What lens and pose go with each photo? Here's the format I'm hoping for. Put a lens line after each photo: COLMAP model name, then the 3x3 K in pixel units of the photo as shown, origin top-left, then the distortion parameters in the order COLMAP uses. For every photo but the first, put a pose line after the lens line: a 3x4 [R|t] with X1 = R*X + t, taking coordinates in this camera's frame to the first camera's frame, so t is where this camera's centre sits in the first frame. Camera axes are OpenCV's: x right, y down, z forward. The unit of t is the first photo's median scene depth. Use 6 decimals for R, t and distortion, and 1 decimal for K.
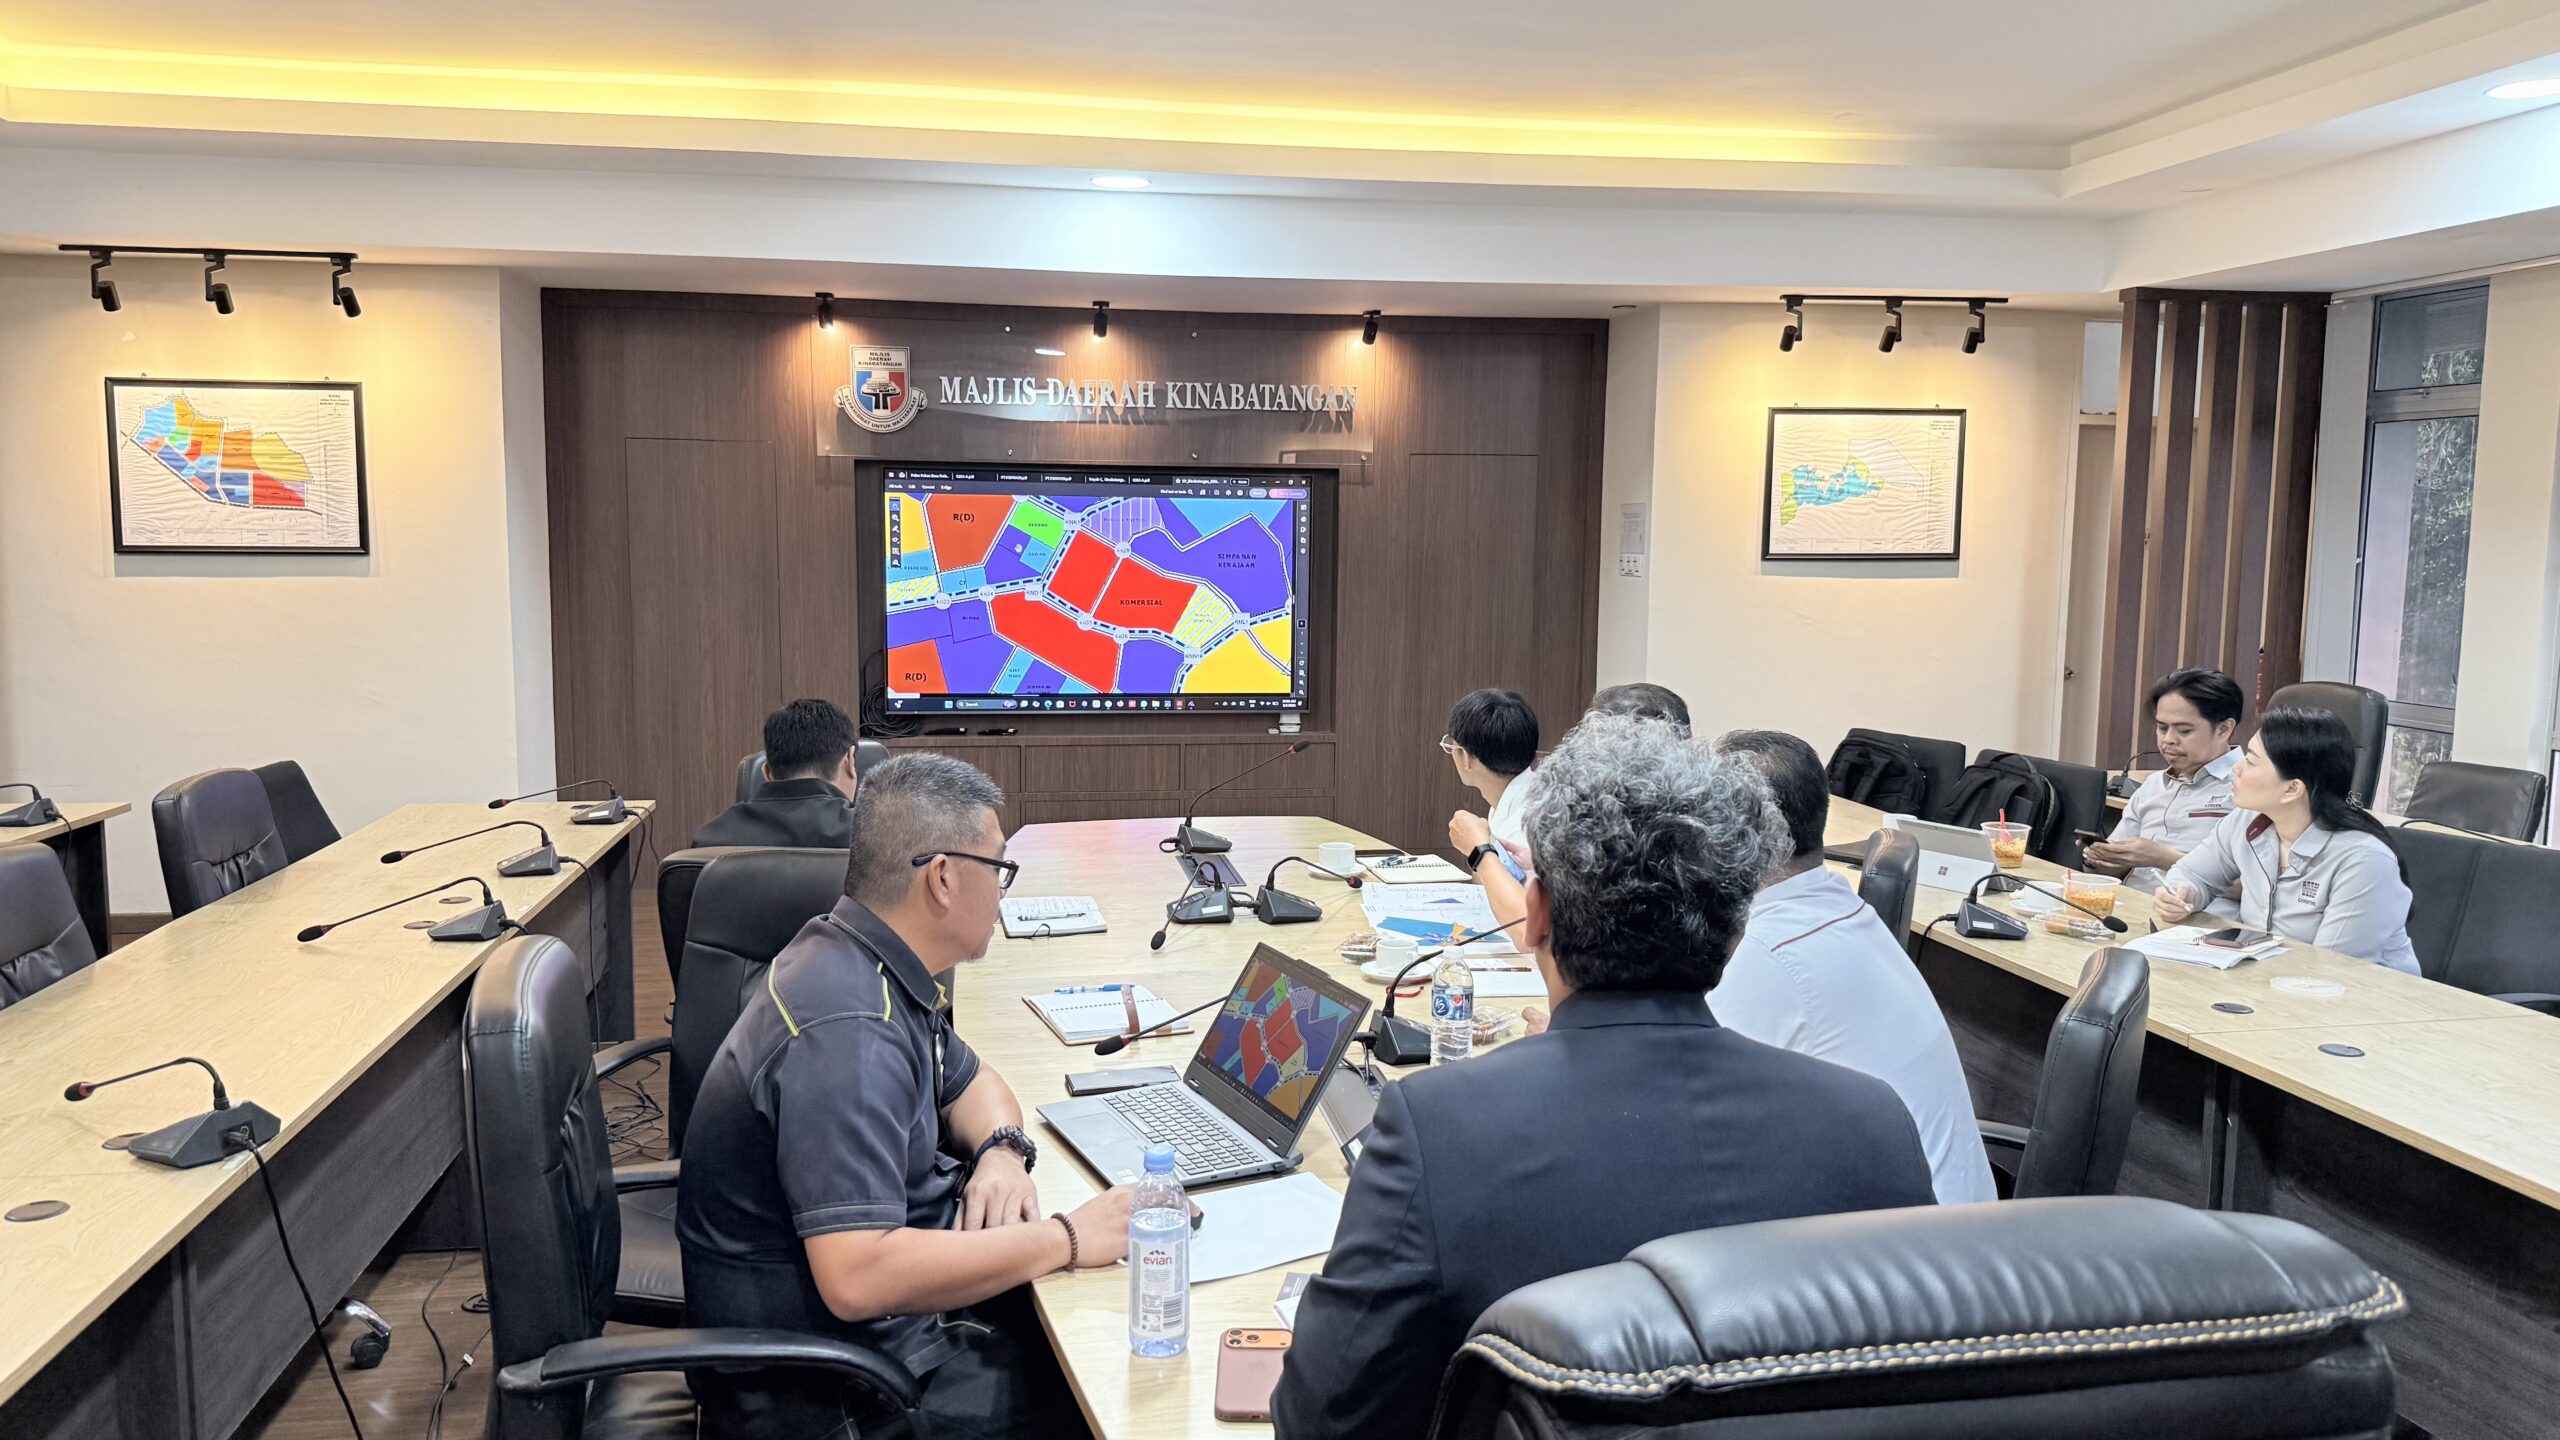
lens RADIAL K [[1789.4, 0, 1280.0], [0, 1789.4, 720.0], [0, 0, 1]] dist [0.128997, -0.190502]
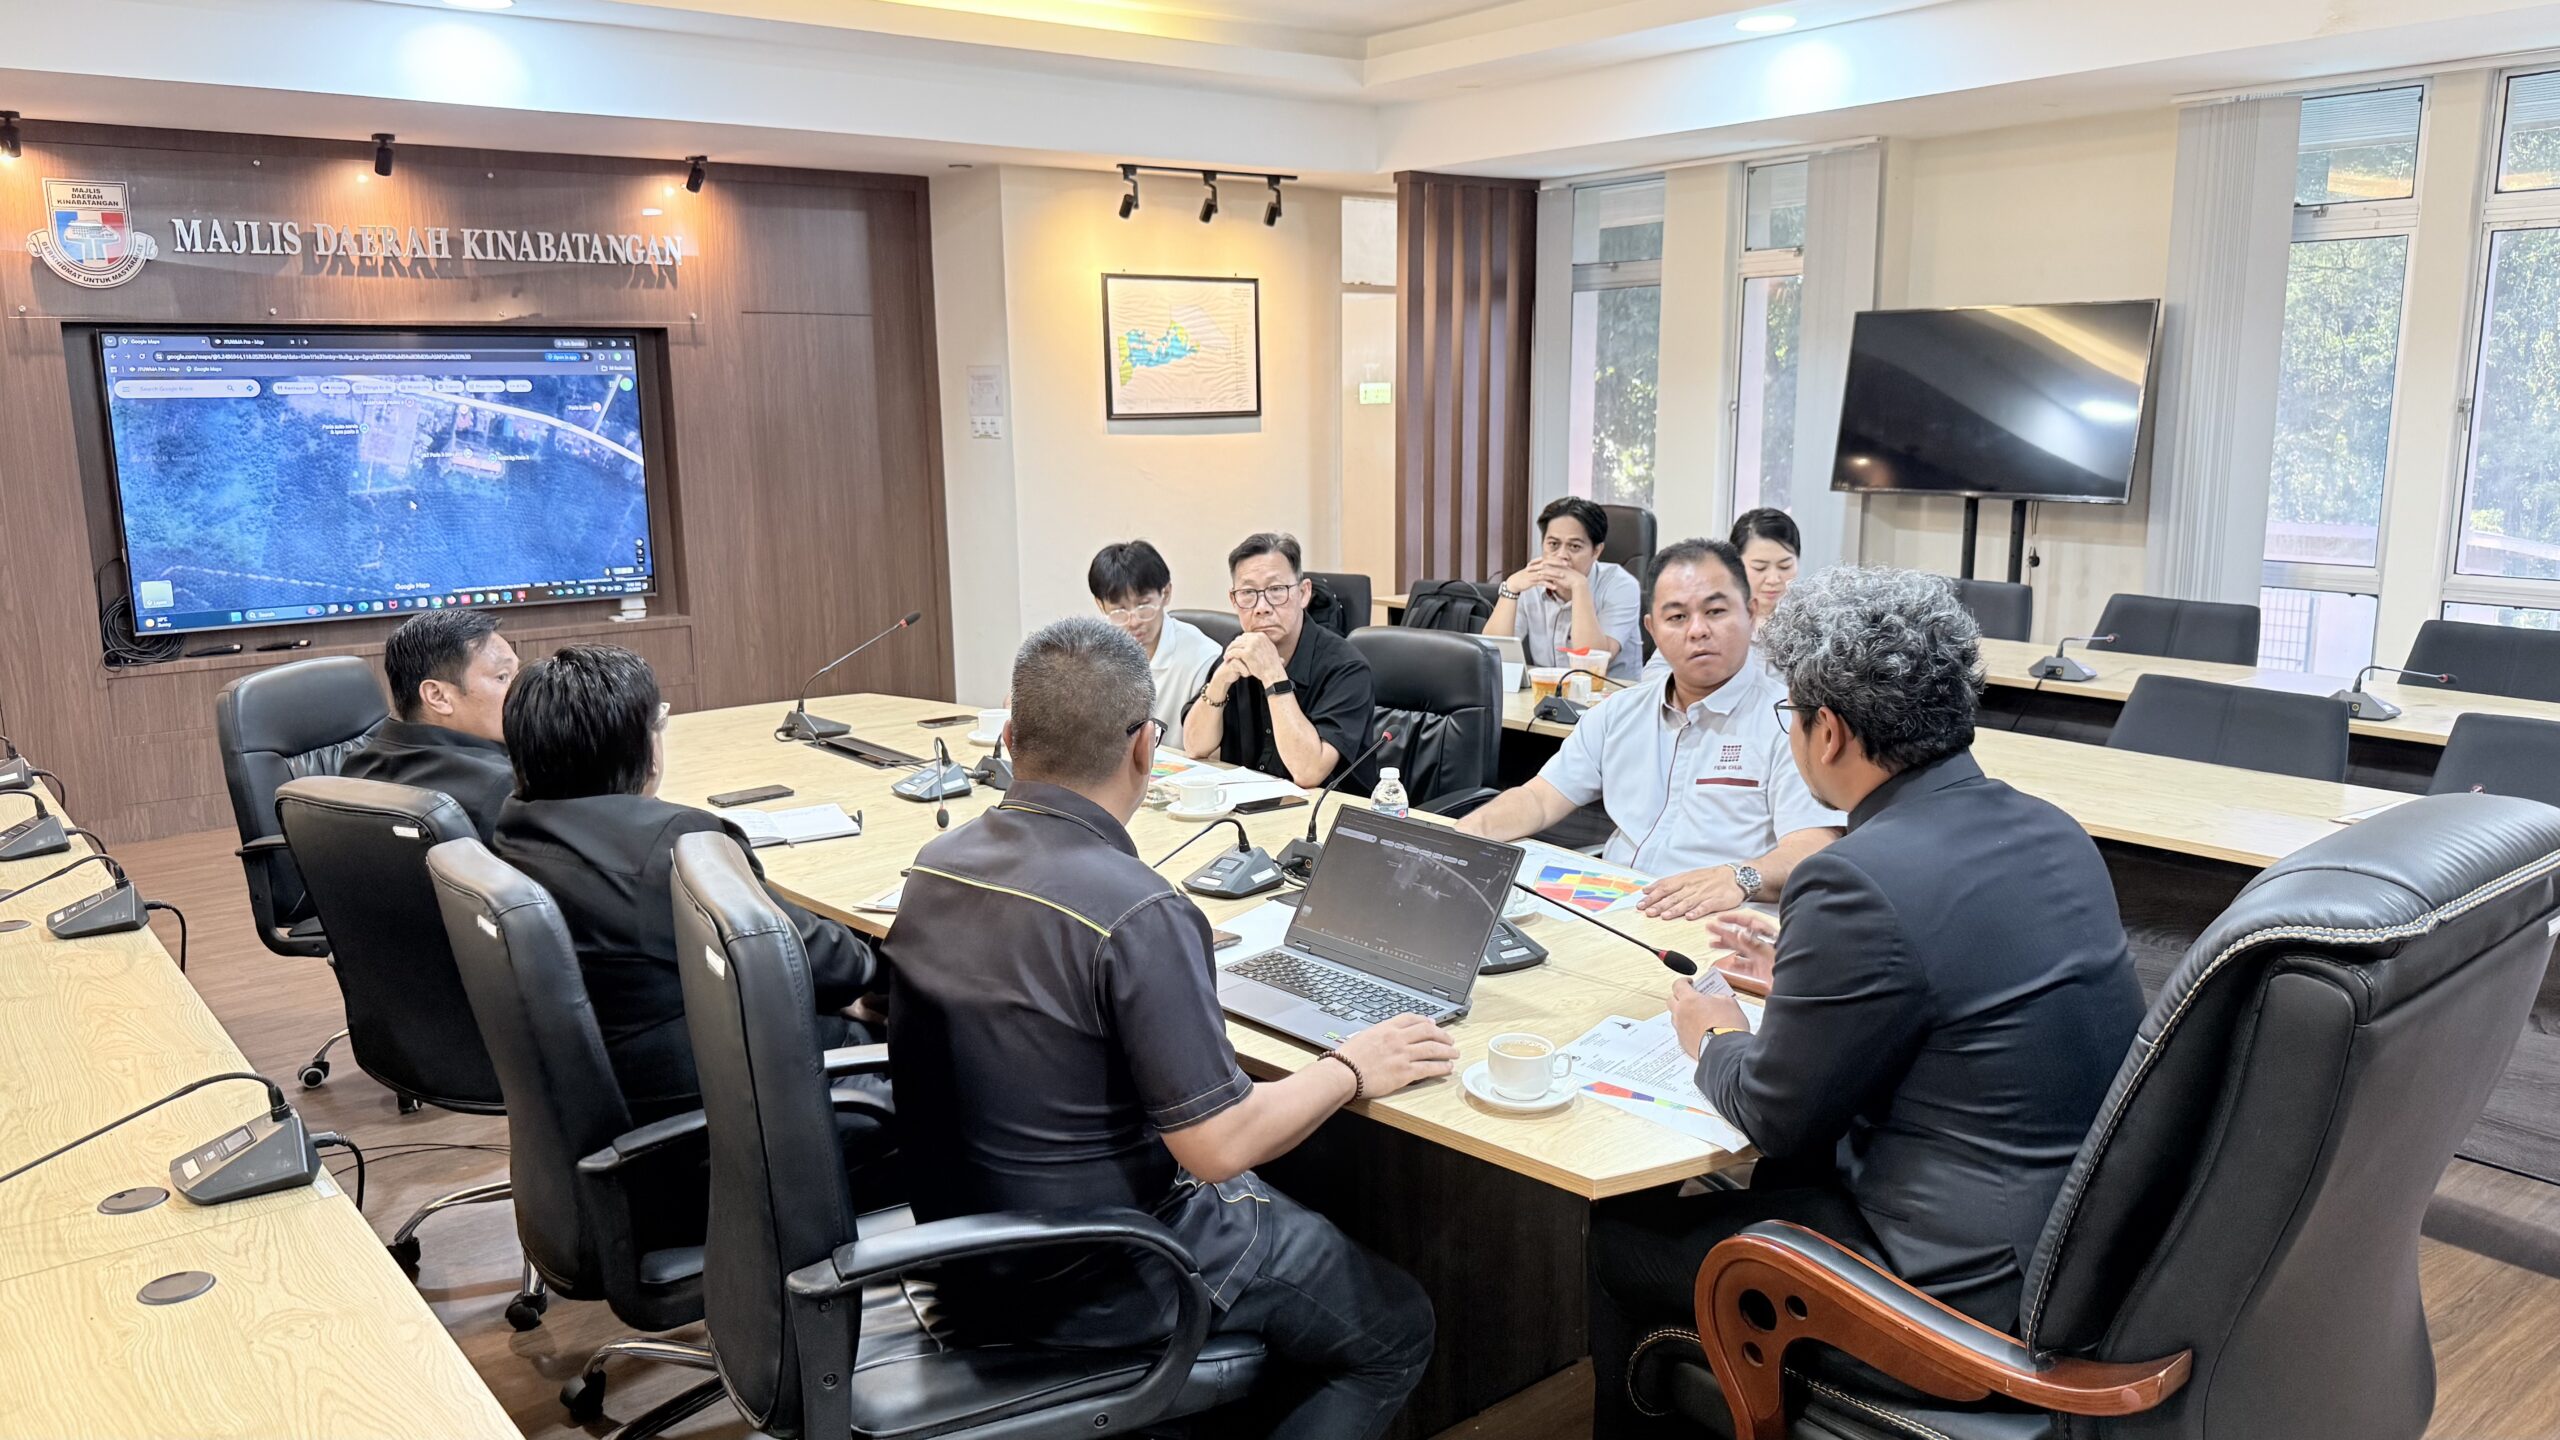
lens RADIAL K [[1844.3, 0, 1280.0], [0, 1844.3, 720.0], [0, 0, 1]] dist [0.065454, -0.128040]
pose [[0.862932, -0.108009, 0.493642, -0.192453], [0.068658, 0.992892, 0.097223, -0.011726], [-0.500634, -0.050005, 0.864214, 0.008872]]
